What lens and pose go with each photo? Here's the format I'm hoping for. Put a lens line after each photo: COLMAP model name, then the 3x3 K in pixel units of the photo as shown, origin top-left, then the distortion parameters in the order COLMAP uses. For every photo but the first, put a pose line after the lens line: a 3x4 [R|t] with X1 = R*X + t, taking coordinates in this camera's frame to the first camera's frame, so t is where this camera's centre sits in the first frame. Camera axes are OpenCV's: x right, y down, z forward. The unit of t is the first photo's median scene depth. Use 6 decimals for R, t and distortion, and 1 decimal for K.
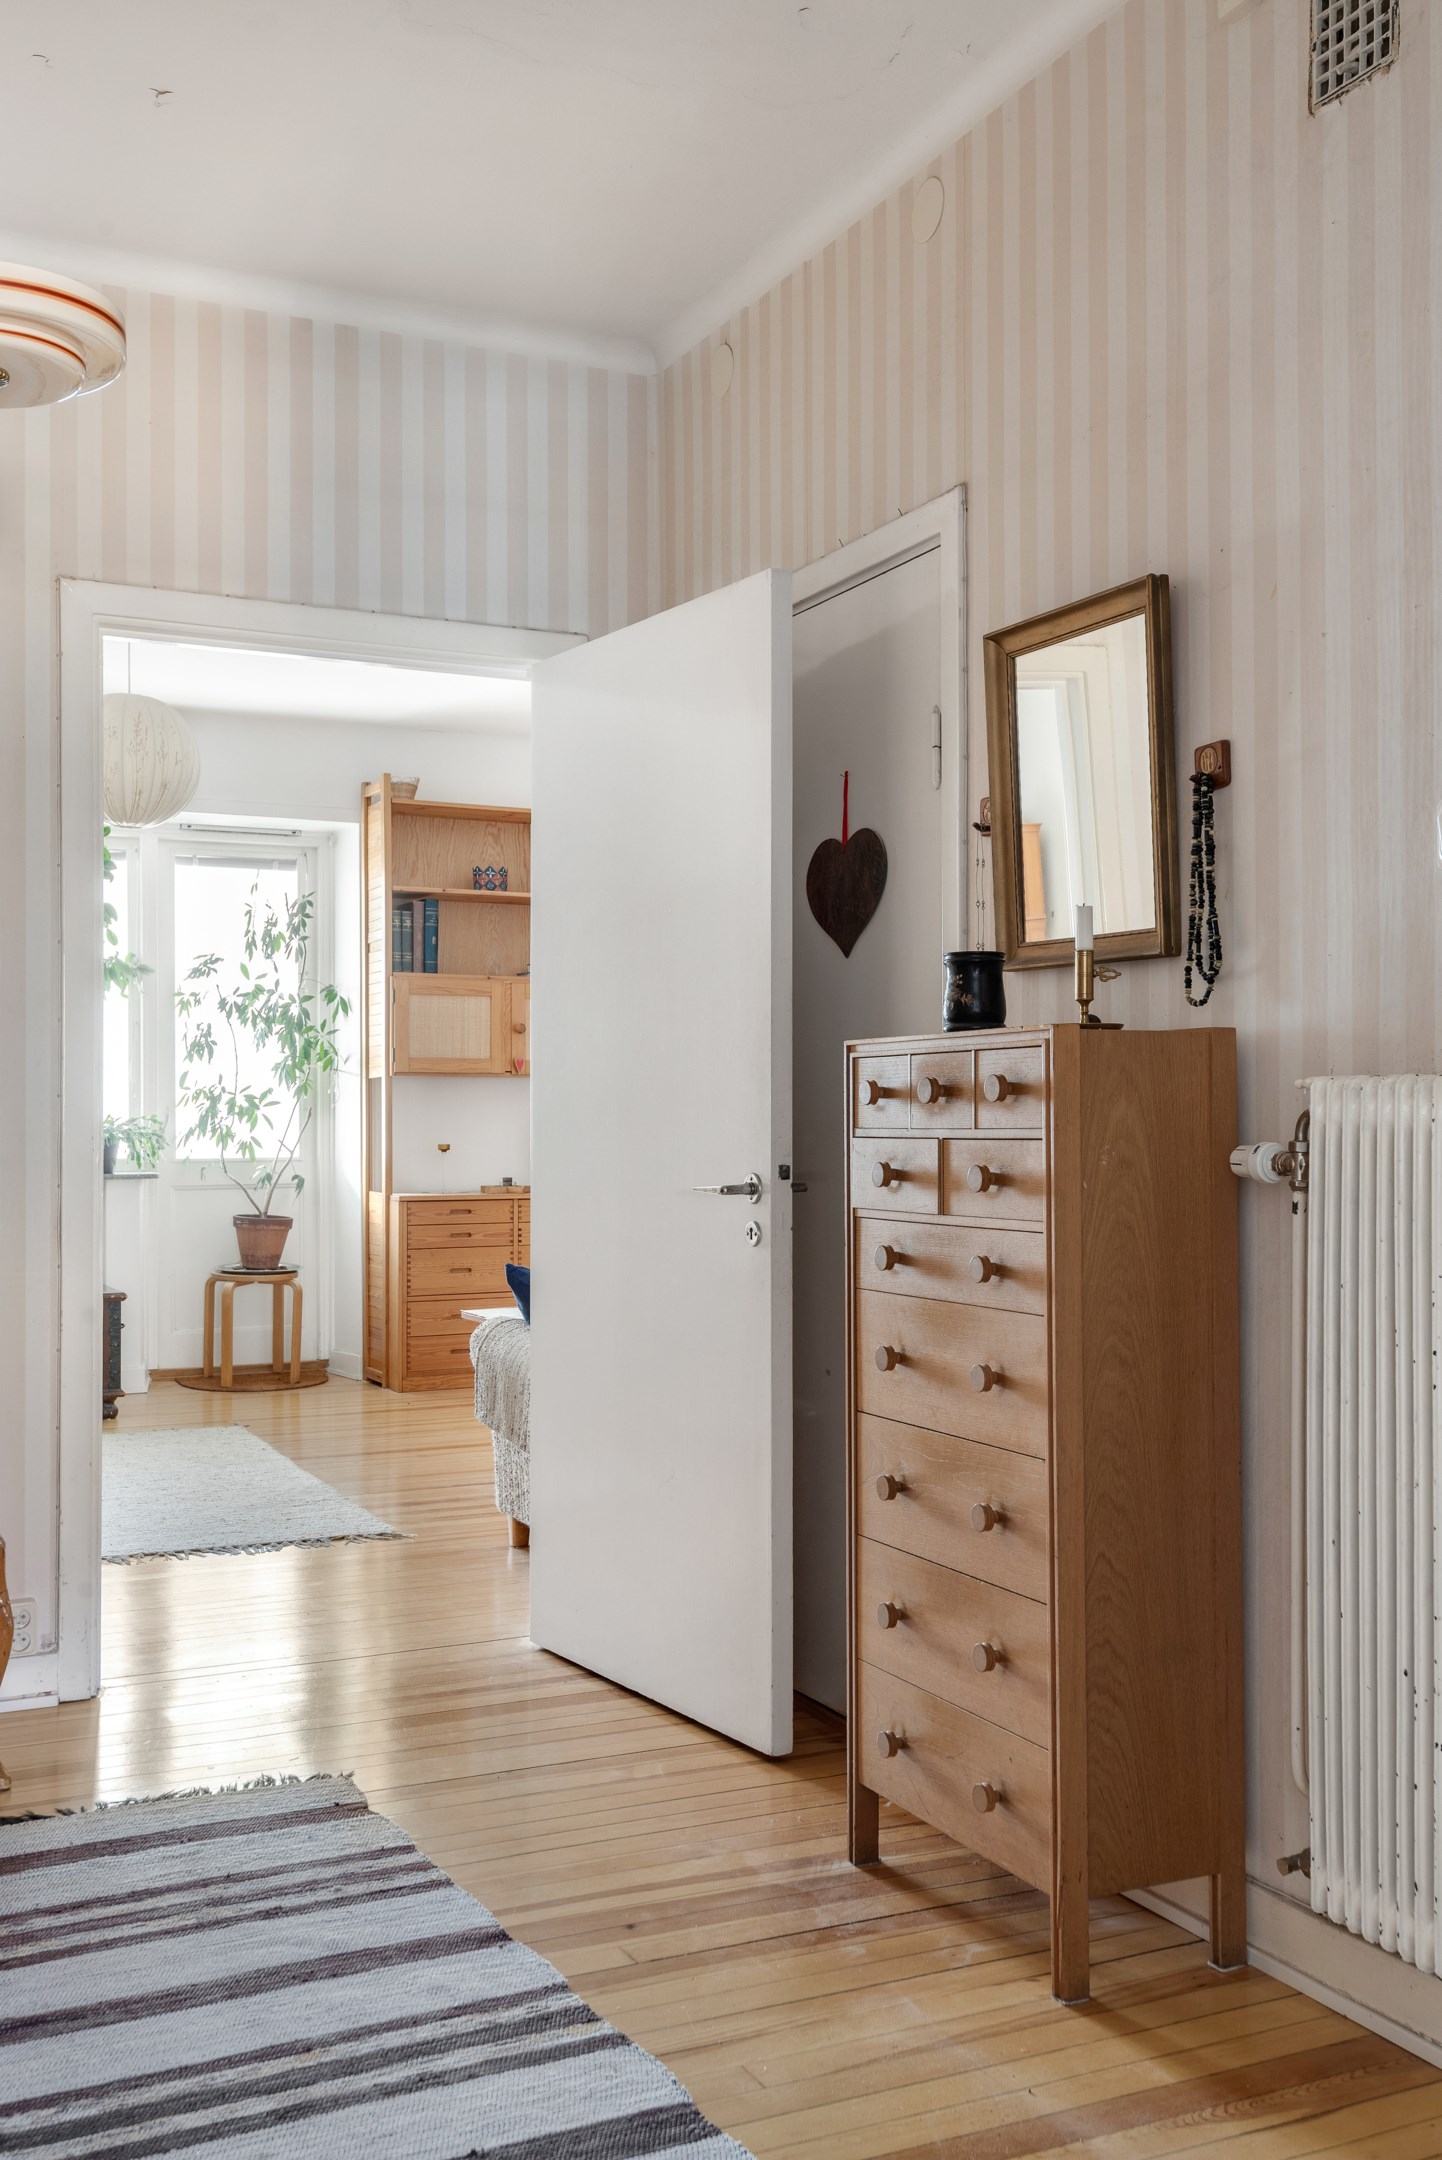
lens RADIAL K [[2093.4, 0, 716.1], [0, 2093.4, 1097.6], [0, 0, 1]] dist [0.022200, 0.000000]
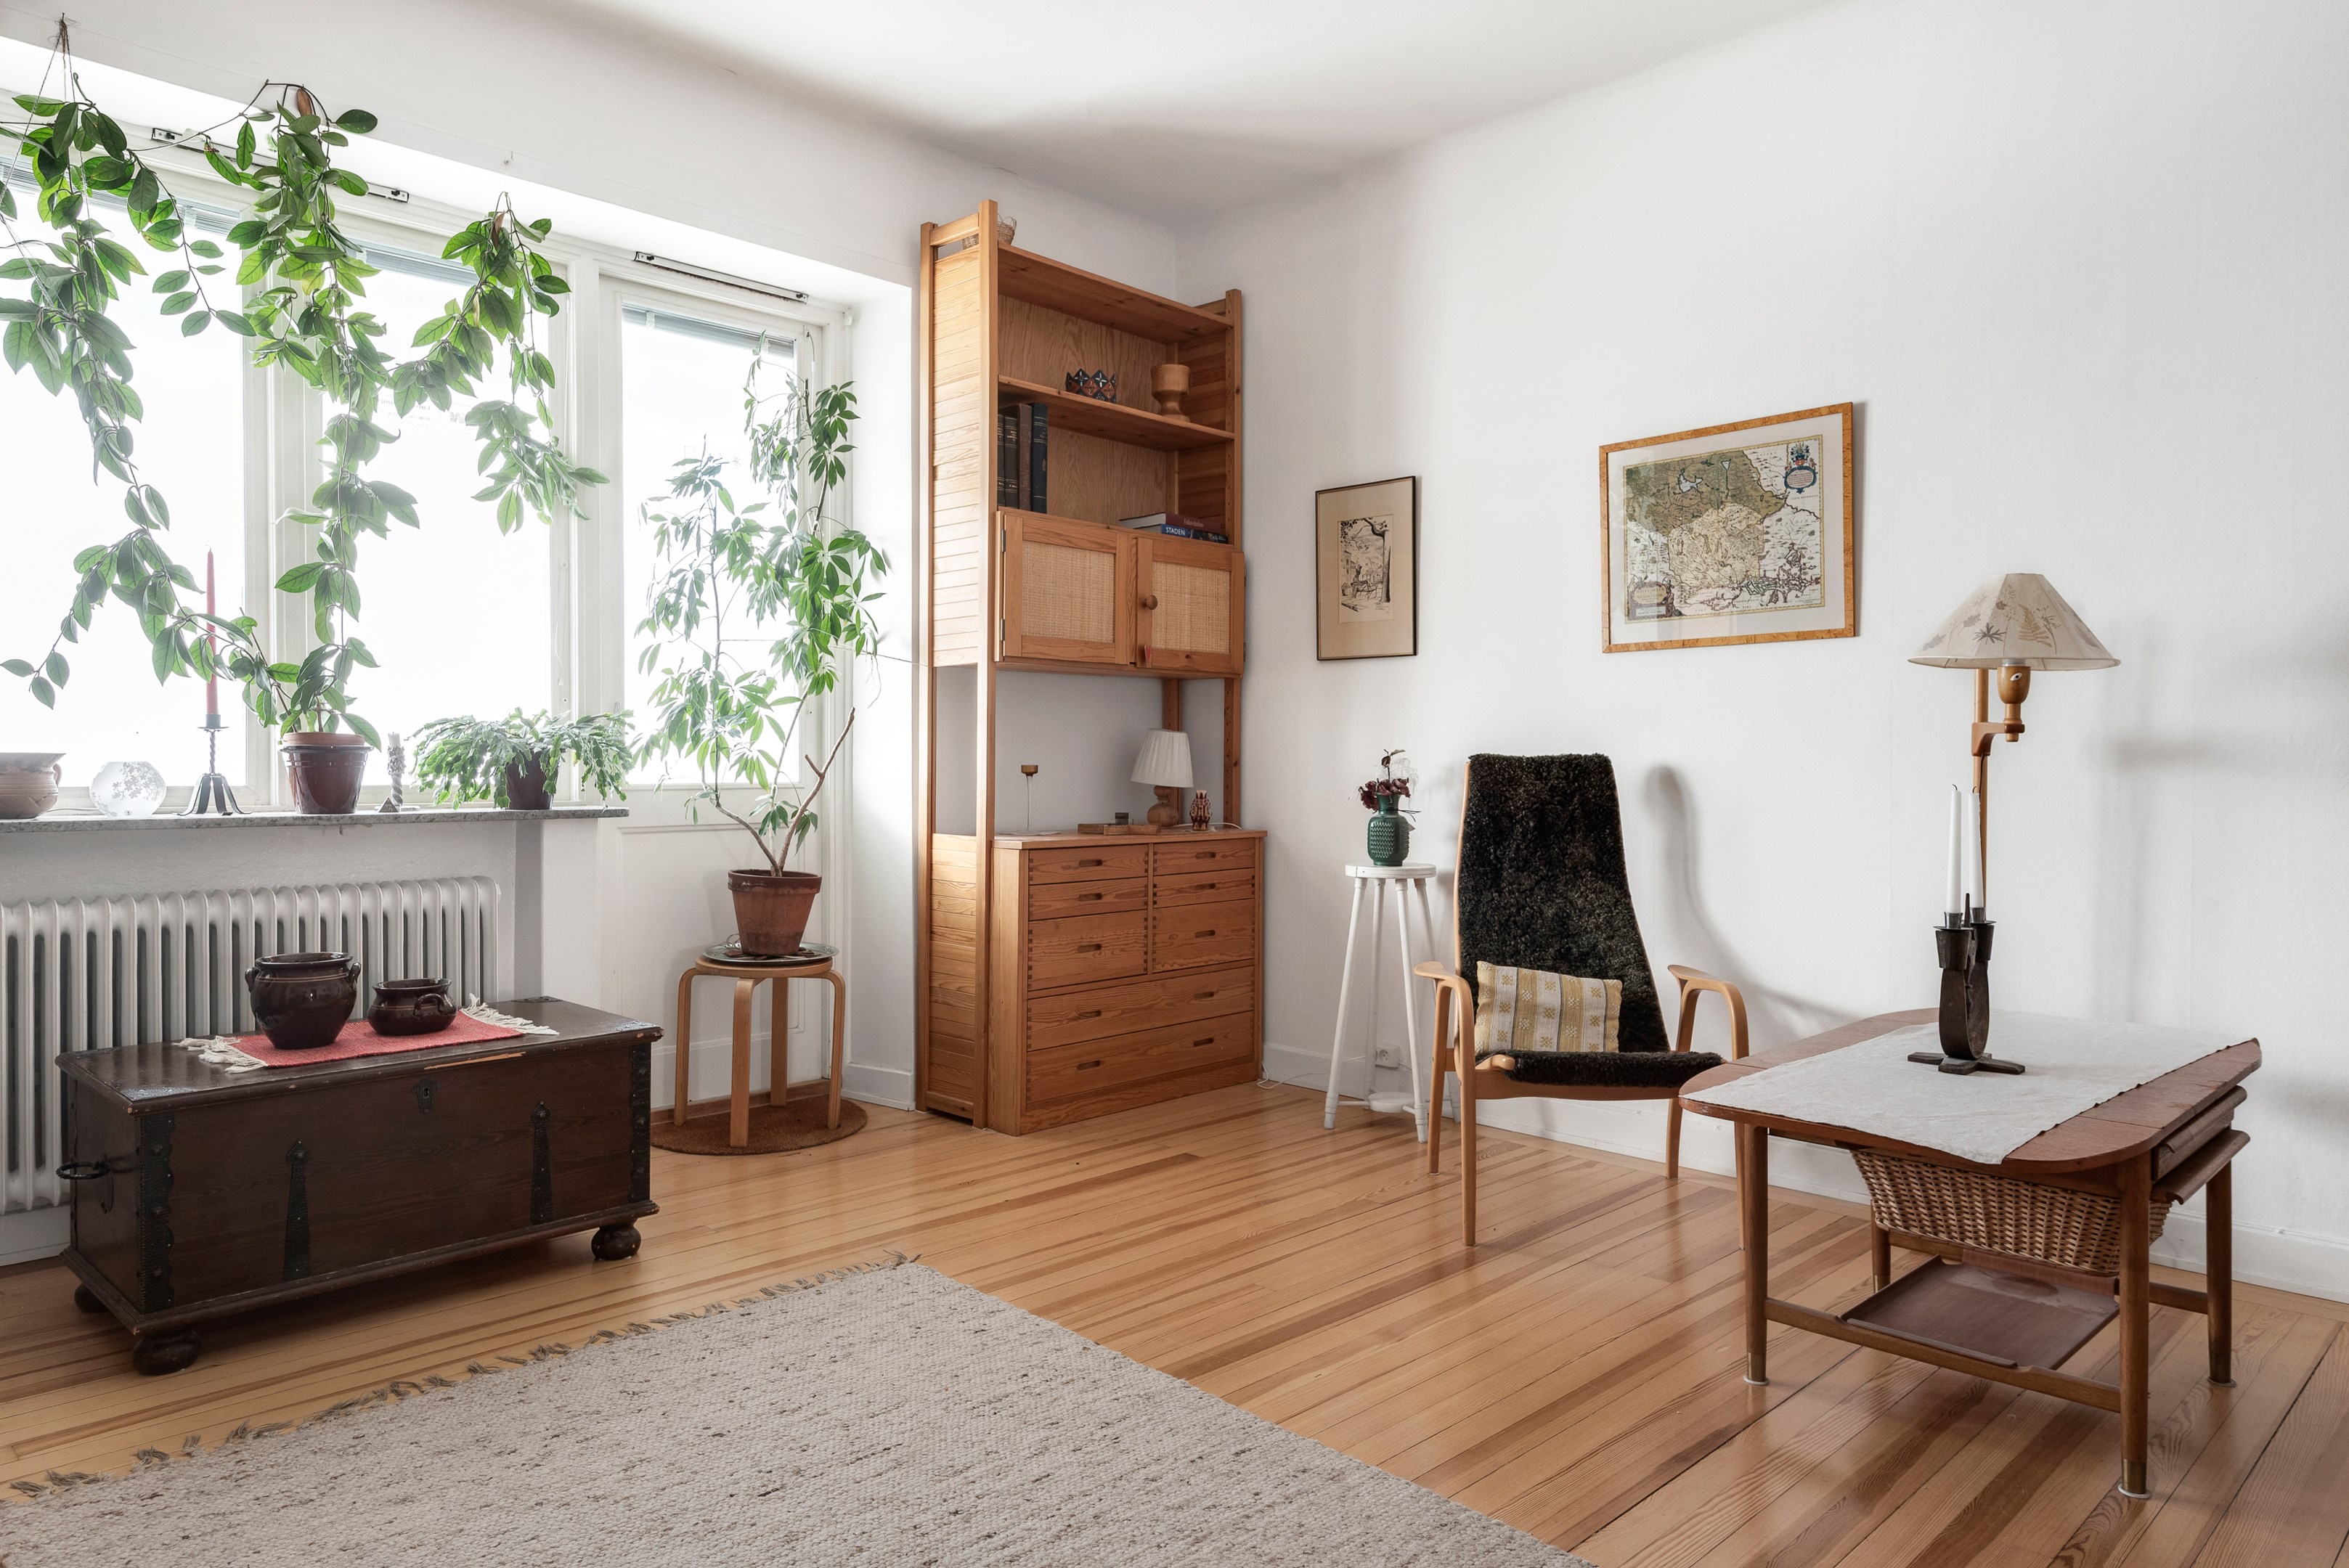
lens RADIAL K [[1505.1, 0, 1186.1], [0, 1505.1, 780.6], [0, 0, 1]] dist [0.030643, -0.022418]
pose [[0.939613, 0.003362, 0.342223, -0.262883], [-0.011679, 0.999684, 0.022245, 0.016297], [-0.342041, -0.024898, 0.939355, 0.528694]]
